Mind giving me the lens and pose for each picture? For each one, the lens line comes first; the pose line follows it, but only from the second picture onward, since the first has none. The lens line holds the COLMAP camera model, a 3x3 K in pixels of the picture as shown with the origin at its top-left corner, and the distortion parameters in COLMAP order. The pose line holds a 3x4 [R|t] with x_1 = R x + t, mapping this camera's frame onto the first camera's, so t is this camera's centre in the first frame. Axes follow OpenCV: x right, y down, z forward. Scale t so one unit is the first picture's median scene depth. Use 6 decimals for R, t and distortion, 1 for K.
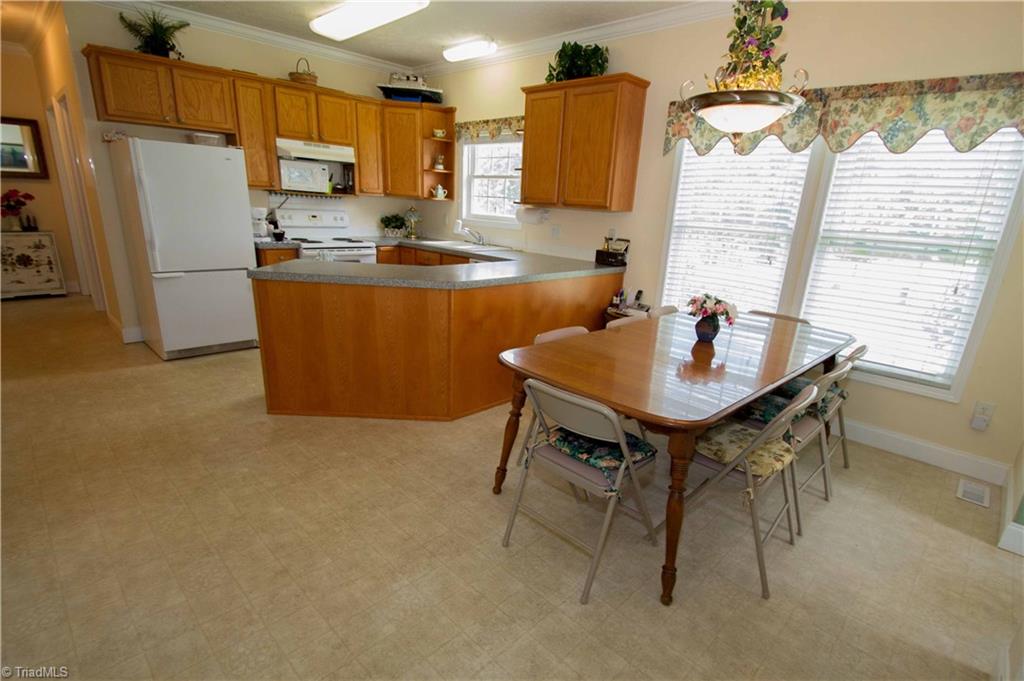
lens RADIAL K [[478.7, 0, 528.7], [0, 478.7, 357.8], [0, 0, 1]] dist [0.012372, -0.016129]
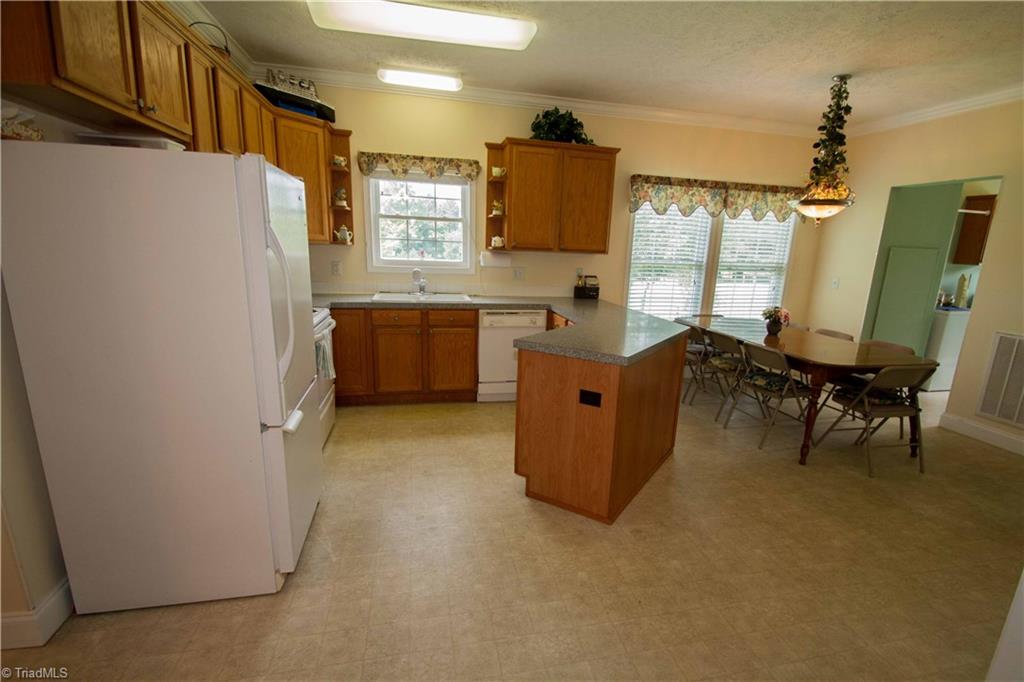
lens RADIAL K [[455.8, 0, 510.0], [0, 455.8, 374.6], [0, 0, 1]] dist [-0.000697, -0.000585]
pose [[0.577721, -0.258128, 0.774344, -1.010312], [0.244020, 0.959911, 0.137928, -0.242768], [-0.778904, 0.109272, 0.617550, 0.521523]]
